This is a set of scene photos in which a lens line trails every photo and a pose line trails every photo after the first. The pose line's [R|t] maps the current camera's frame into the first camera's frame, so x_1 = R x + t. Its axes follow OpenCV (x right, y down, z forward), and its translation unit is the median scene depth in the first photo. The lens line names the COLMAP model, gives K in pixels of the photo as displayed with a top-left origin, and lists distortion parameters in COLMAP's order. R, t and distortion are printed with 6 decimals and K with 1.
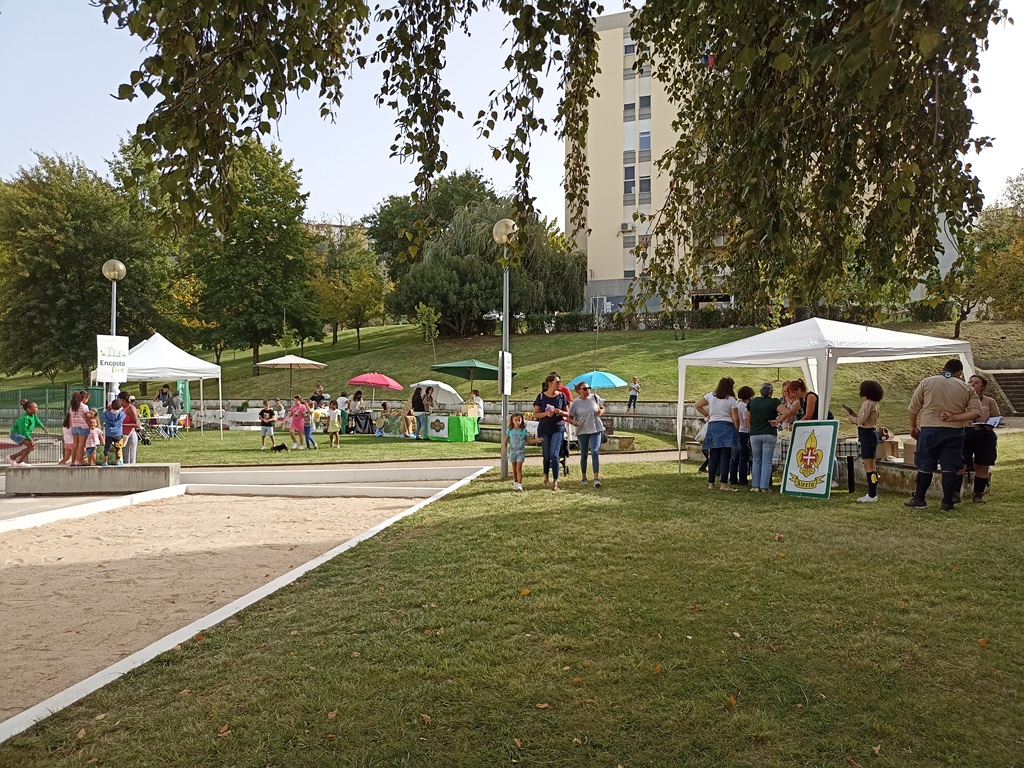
lens RADIAL K [[751.4, 0, 512.0], [0, 751.4, 384.0], [0, 0, 1]] dist [0.021209, -0.000458]
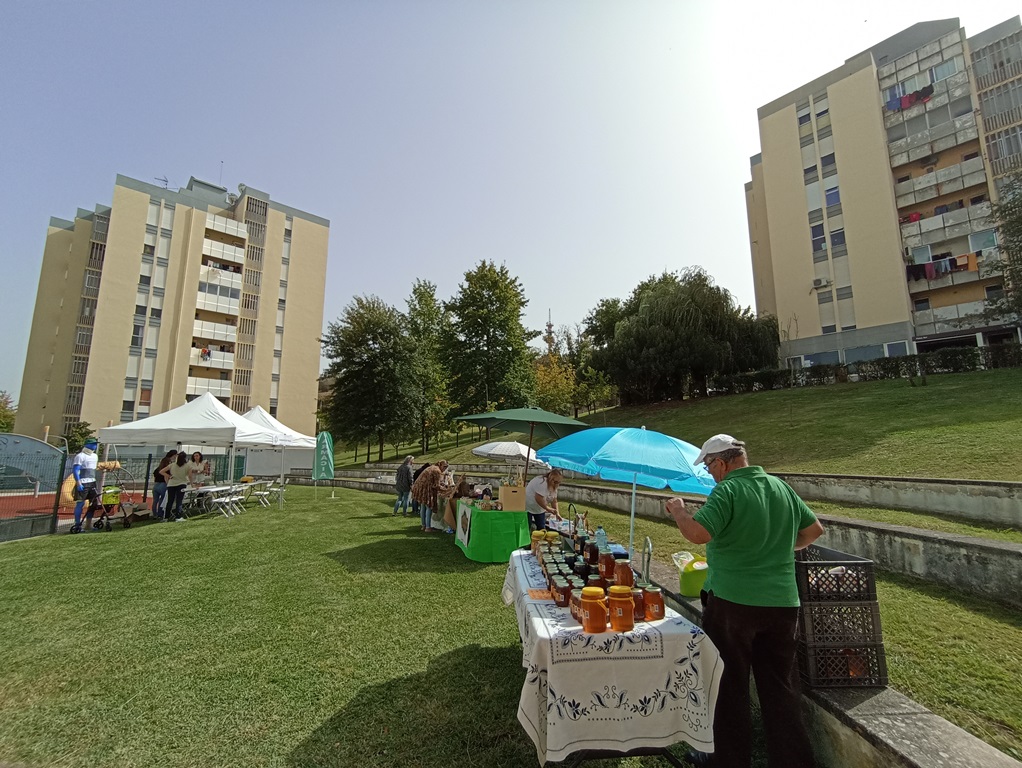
lens RADIAL K [[459.9, 0, 511.0], [0, 459.9, 384.0], [0, 0, 1]] dist [-0.035826, 0.021844]
pose [[0.897733, -0.071234, -0.434744, 0.038367], [0.010092, 0.989907, -0.141360, 0.001116], [0.440425, 0.122516, 0.889390, 0.311891]]
